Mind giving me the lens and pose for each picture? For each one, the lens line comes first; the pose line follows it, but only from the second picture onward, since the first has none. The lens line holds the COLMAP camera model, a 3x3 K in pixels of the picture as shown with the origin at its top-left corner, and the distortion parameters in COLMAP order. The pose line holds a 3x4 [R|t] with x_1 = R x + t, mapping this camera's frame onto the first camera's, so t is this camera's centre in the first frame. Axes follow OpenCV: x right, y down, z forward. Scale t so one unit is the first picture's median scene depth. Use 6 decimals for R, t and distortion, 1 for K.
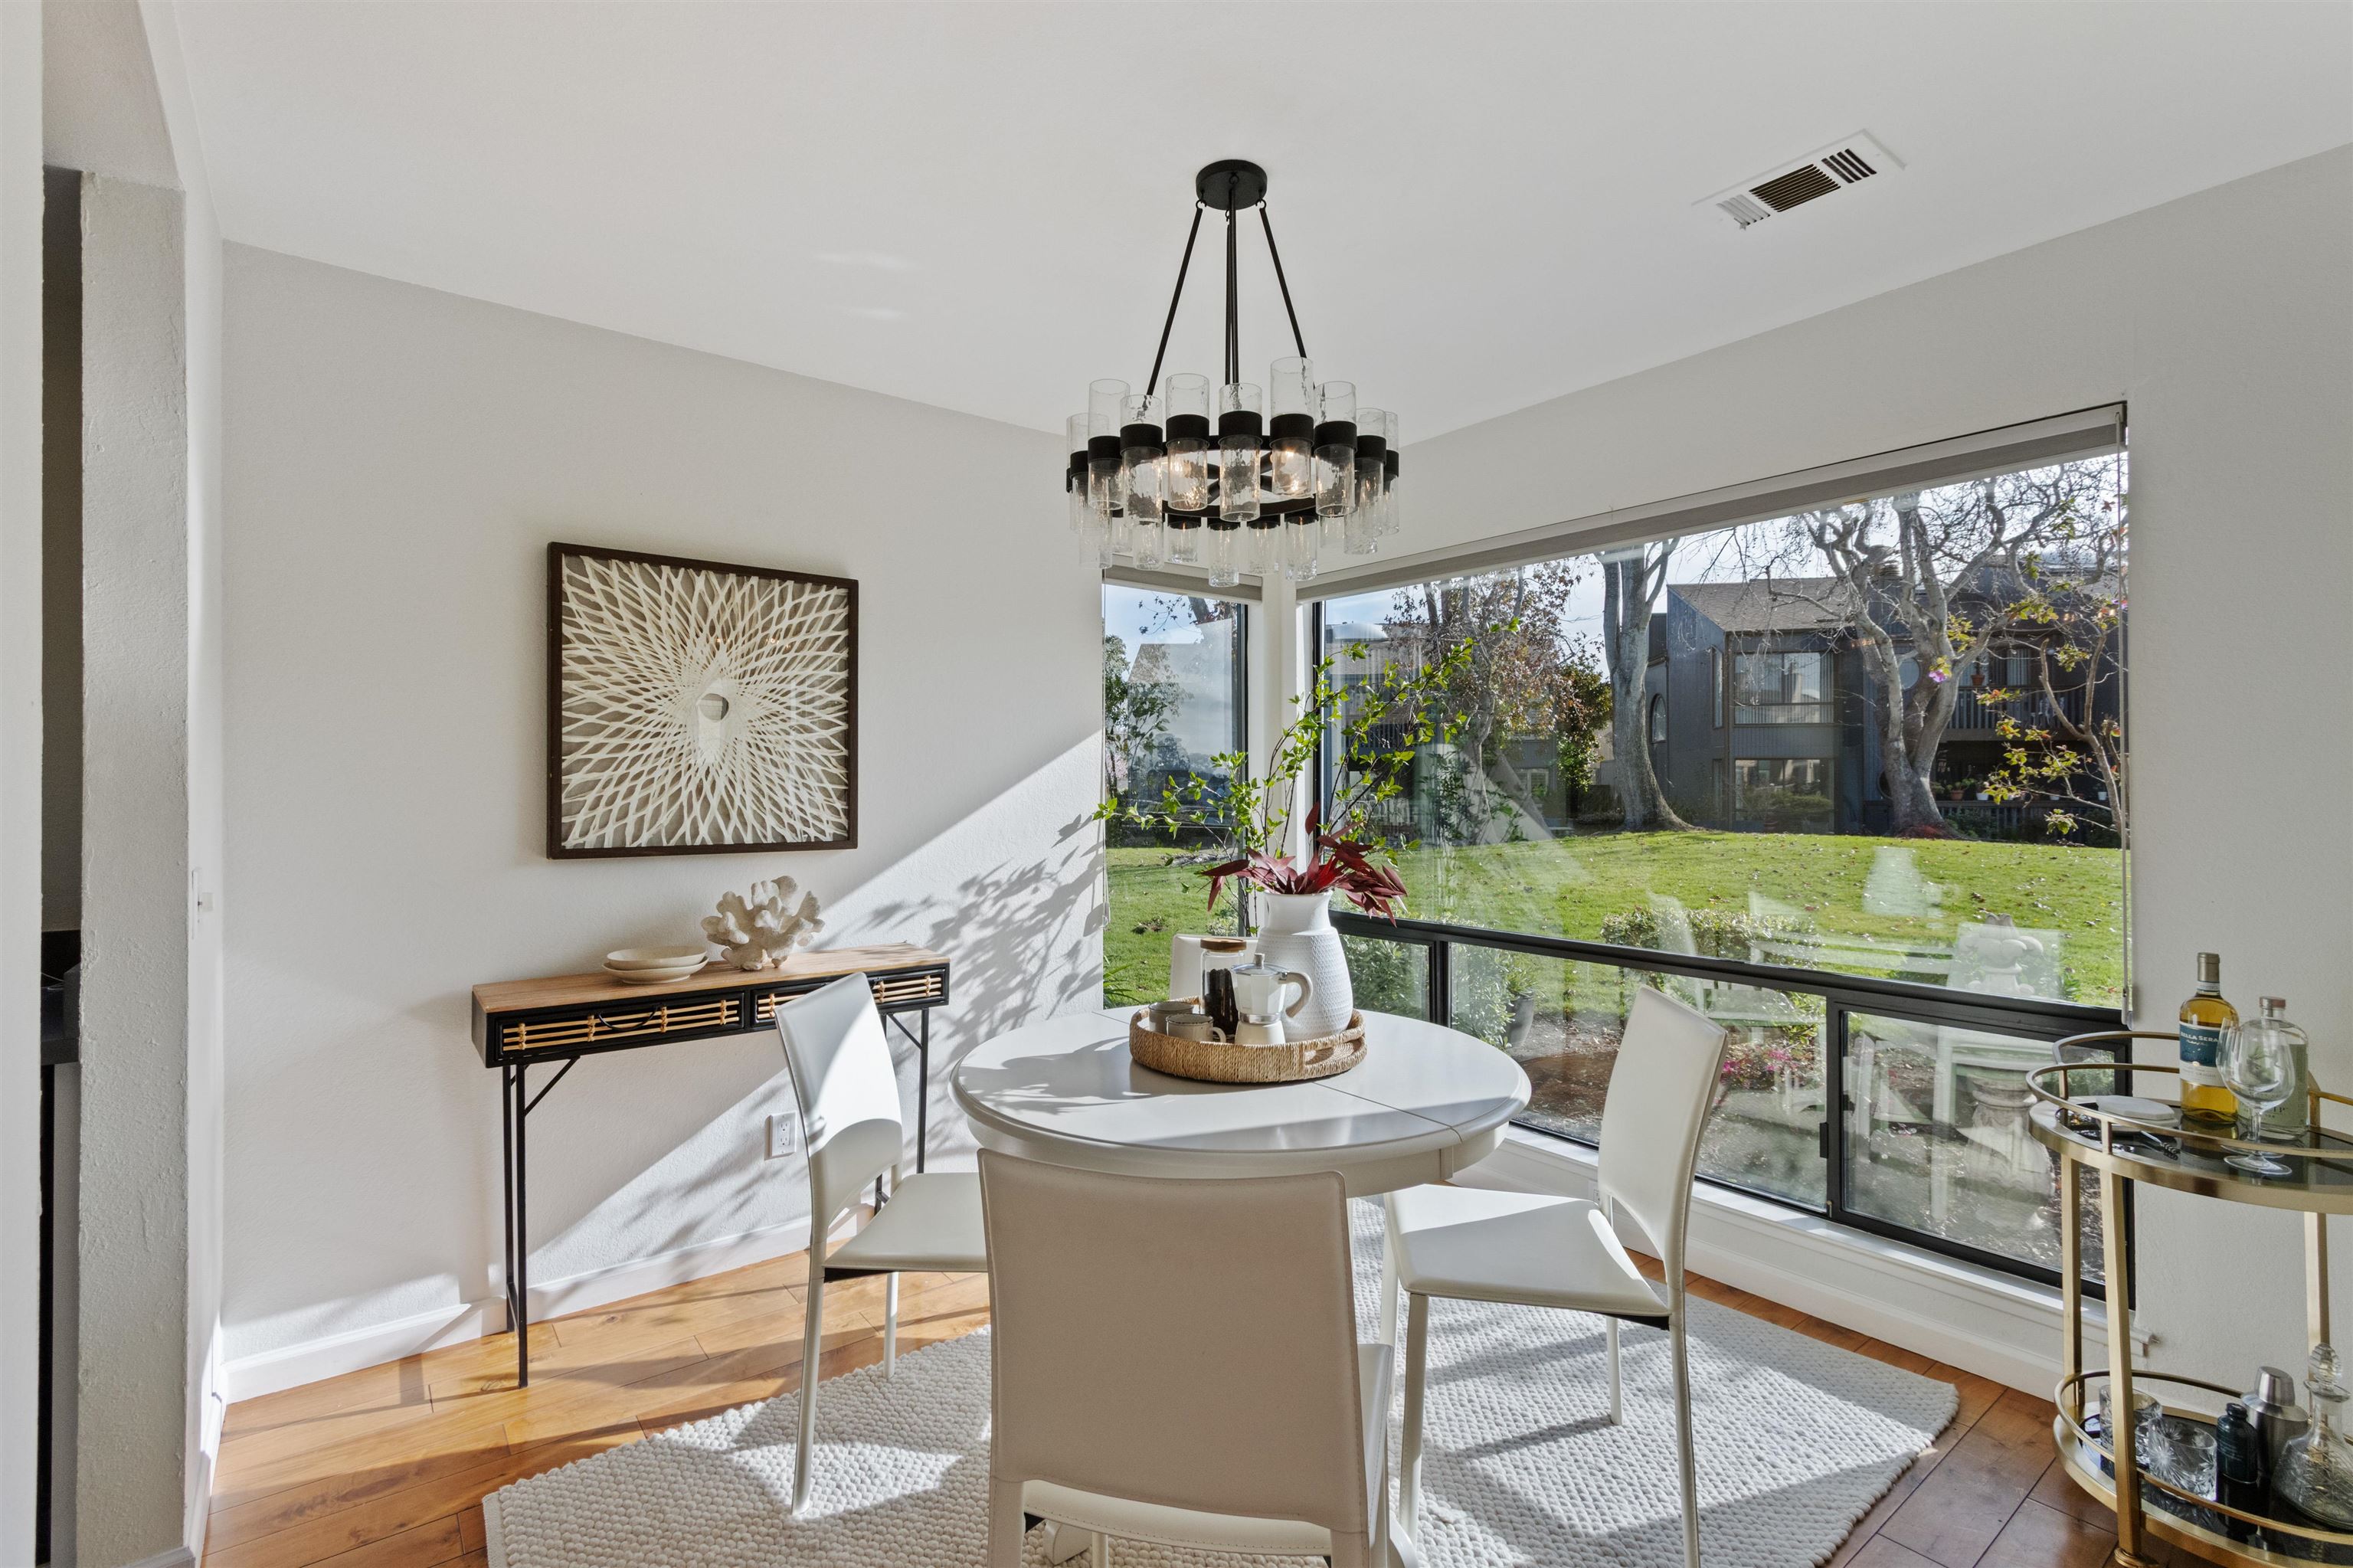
lens RADIAL K [[1079.5, 0, 1161.3], [0, 1079.5, 782.8], [0, 0, 1]] dist [0.002388, 0.000452]
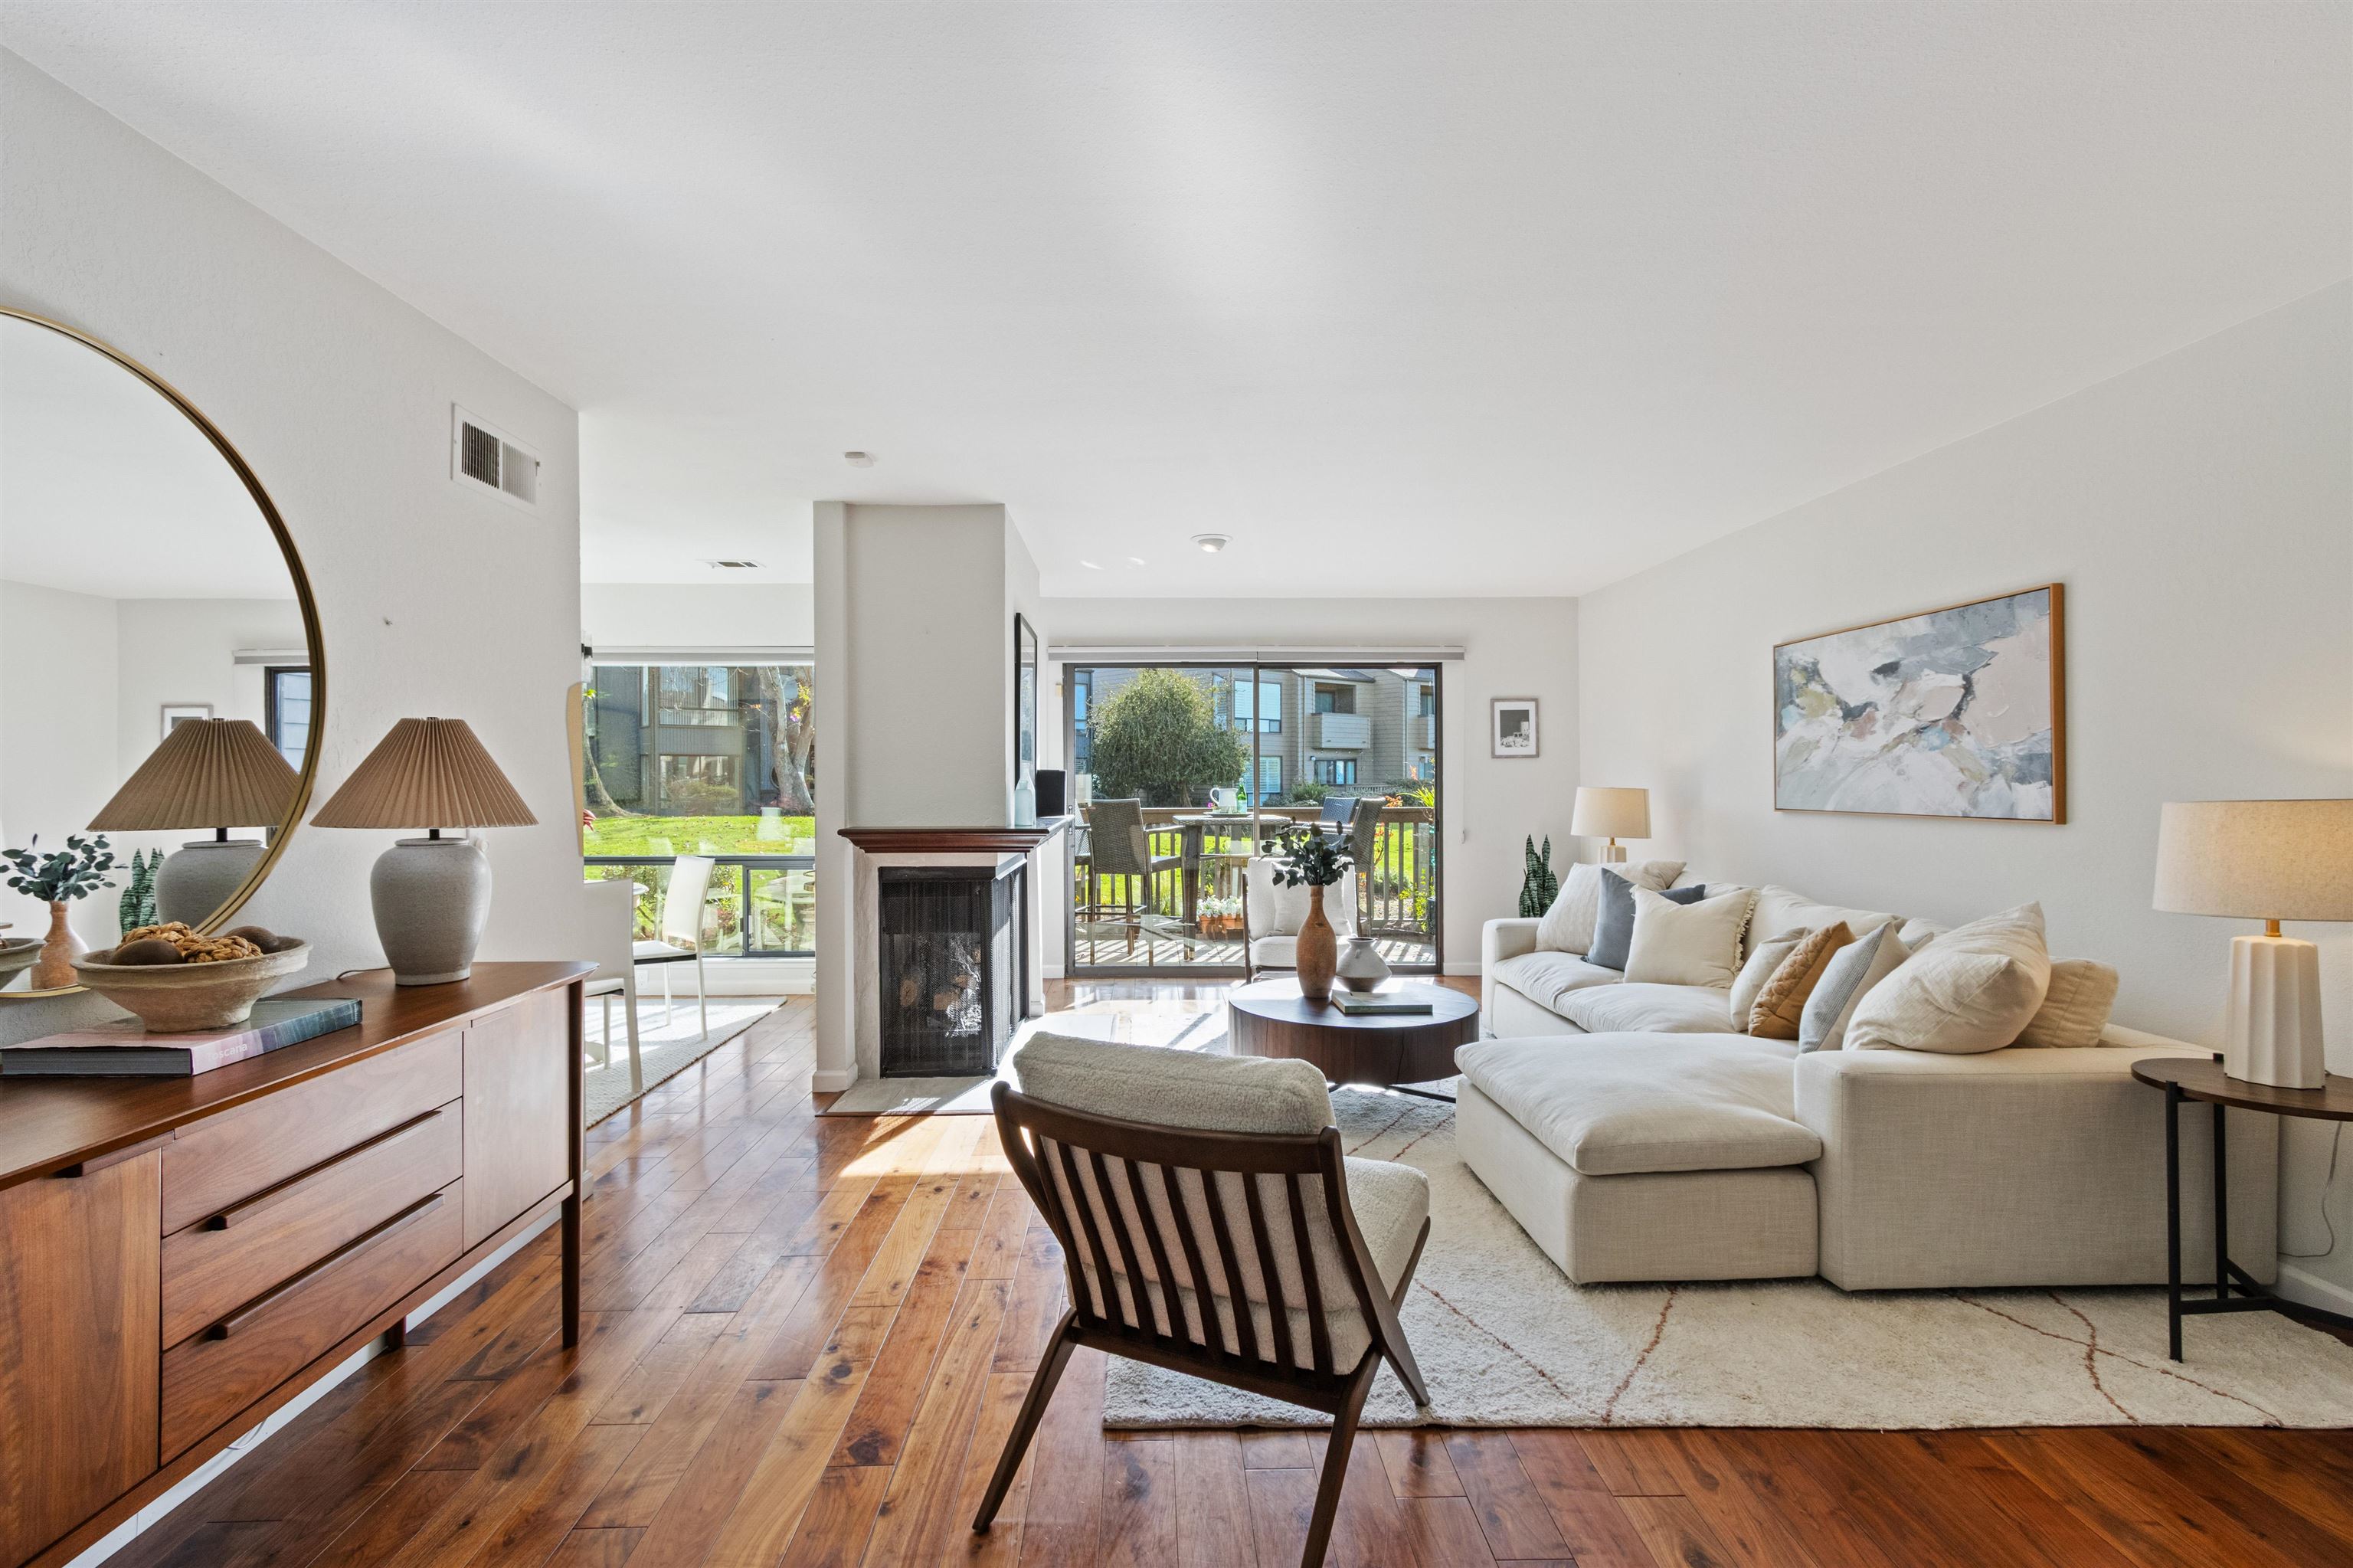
lens RADIAL K [[1079.5, 0, 1161.9], [0, 1079.5, 782.7], [0, 0, 1]] dist [0.002388, 0.000452]
pose [[0.596586, -0.008621, 0.802503, -0.094335], [0.003228, 0.999960, 0.008343, -0.001050], [-0.802542, -0.002387, 0.596590, -0.147767]]
